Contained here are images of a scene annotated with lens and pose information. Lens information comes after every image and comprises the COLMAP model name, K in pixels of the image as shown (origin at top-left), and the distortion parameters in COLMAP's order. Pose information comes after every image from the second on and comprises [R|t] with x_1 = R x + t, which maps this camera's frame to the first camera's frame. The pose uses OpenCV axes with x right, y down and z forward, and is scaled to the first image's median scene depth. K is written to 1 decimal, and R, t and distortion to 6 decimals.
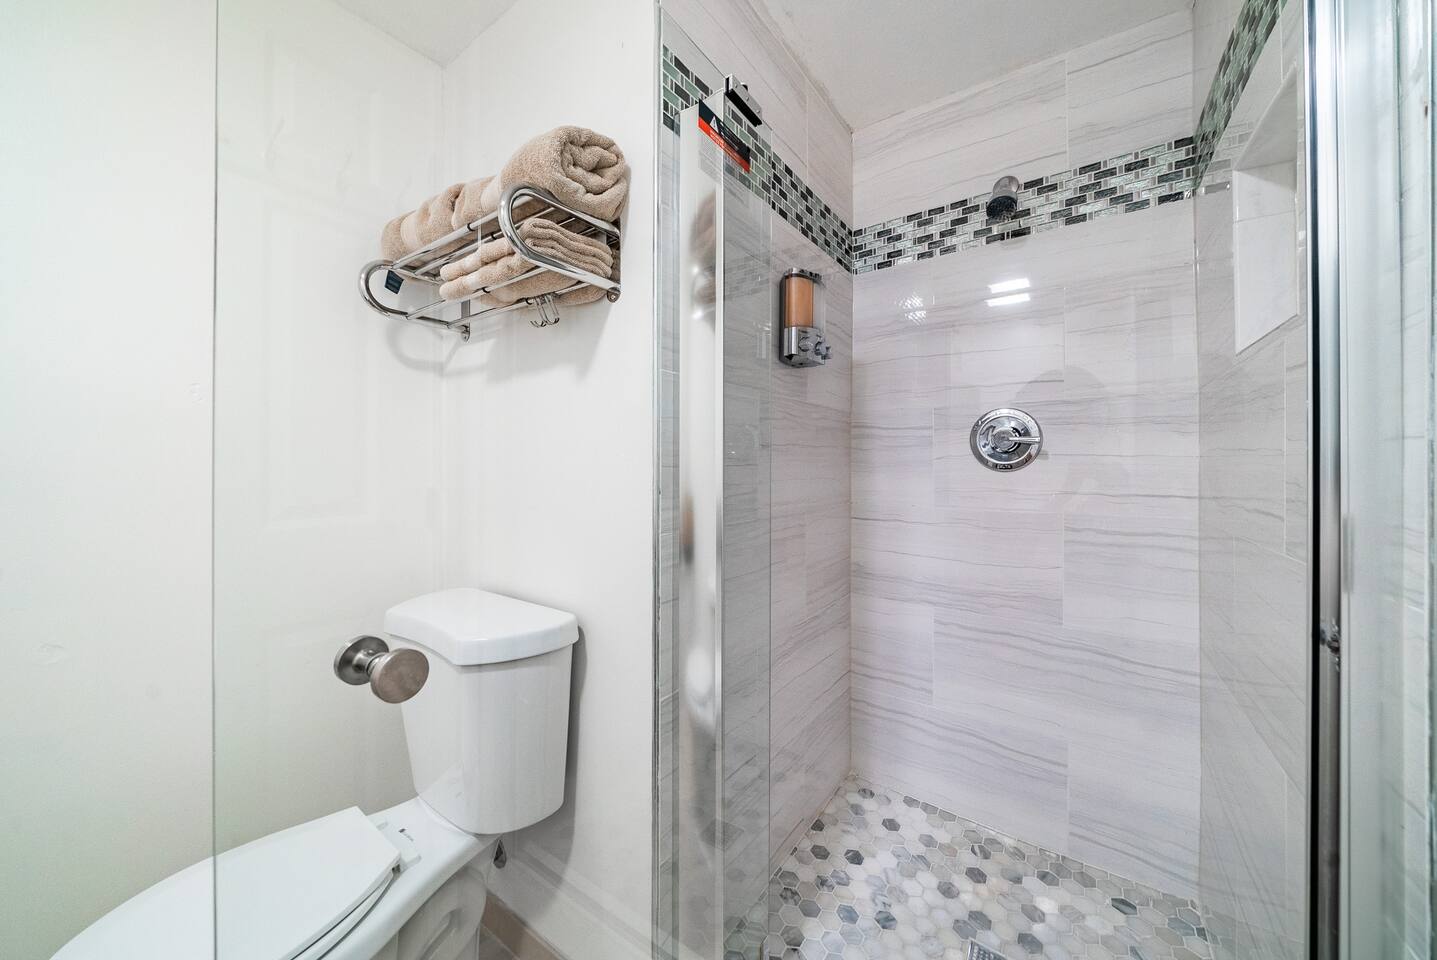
lens RADIAL K [[507.8, 0, 715.9], [0, 507.8, 467.4], [0, 0, 1]] dist [-0.003299, -0.000041]
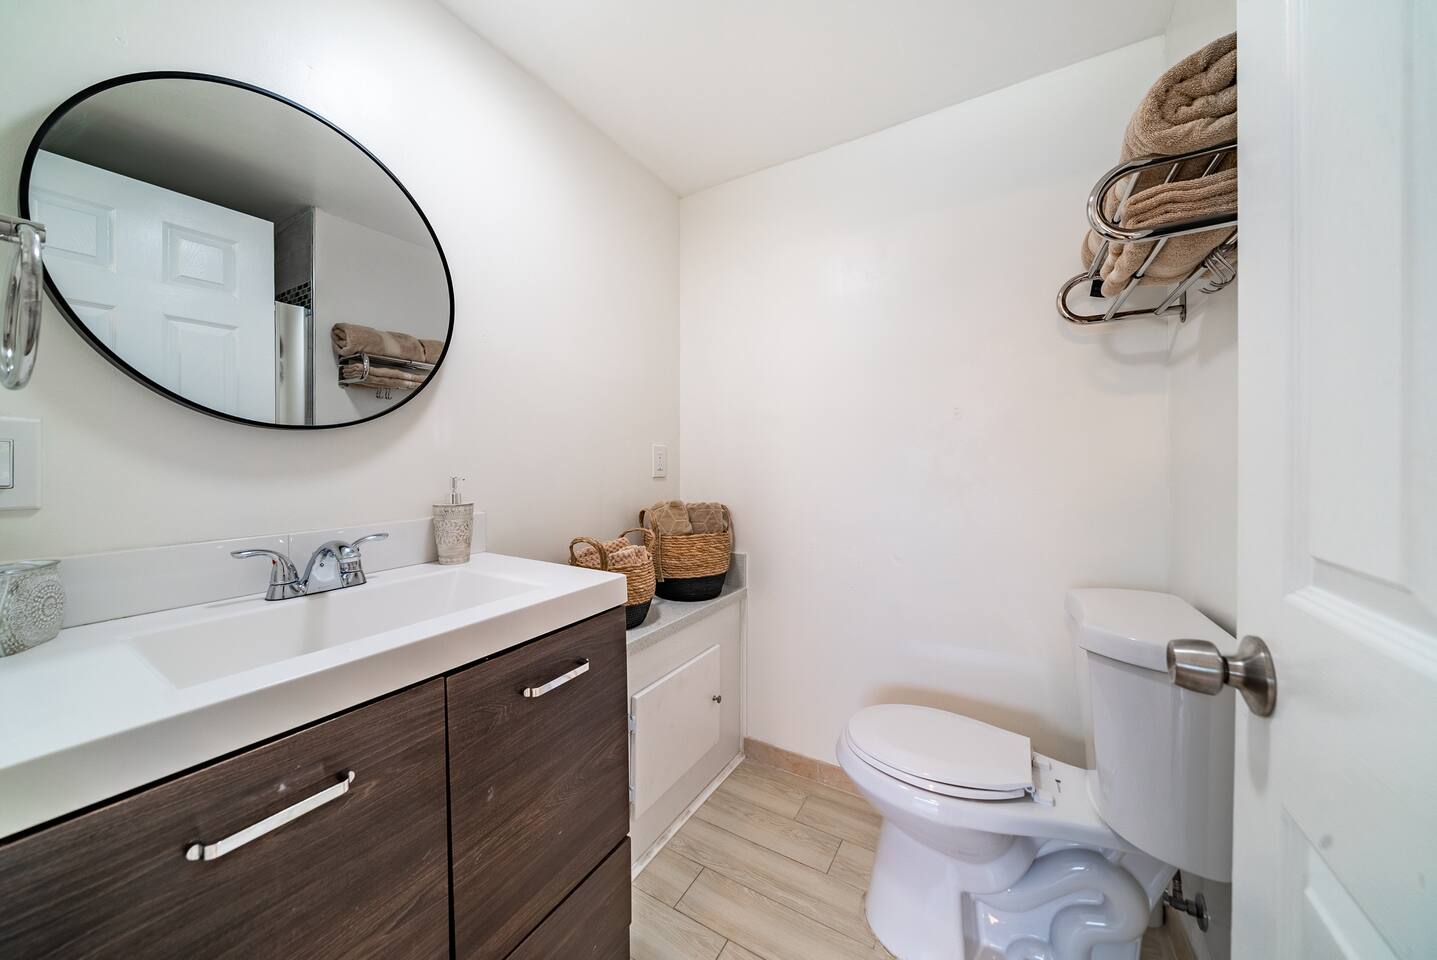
lens RADIAL K [[507.8, 0, 715.2], [0, 507.8, 468.1], [0, 0, 1]] dist [-0.003299, -0.000041]
pose [[0.089641, 0.015454, -0.995854, 0.426280], [-0.007873, 0.999859, 0.014807, 0.003478], [0.995943, 0.006513, 0.089750, 0.125653]]
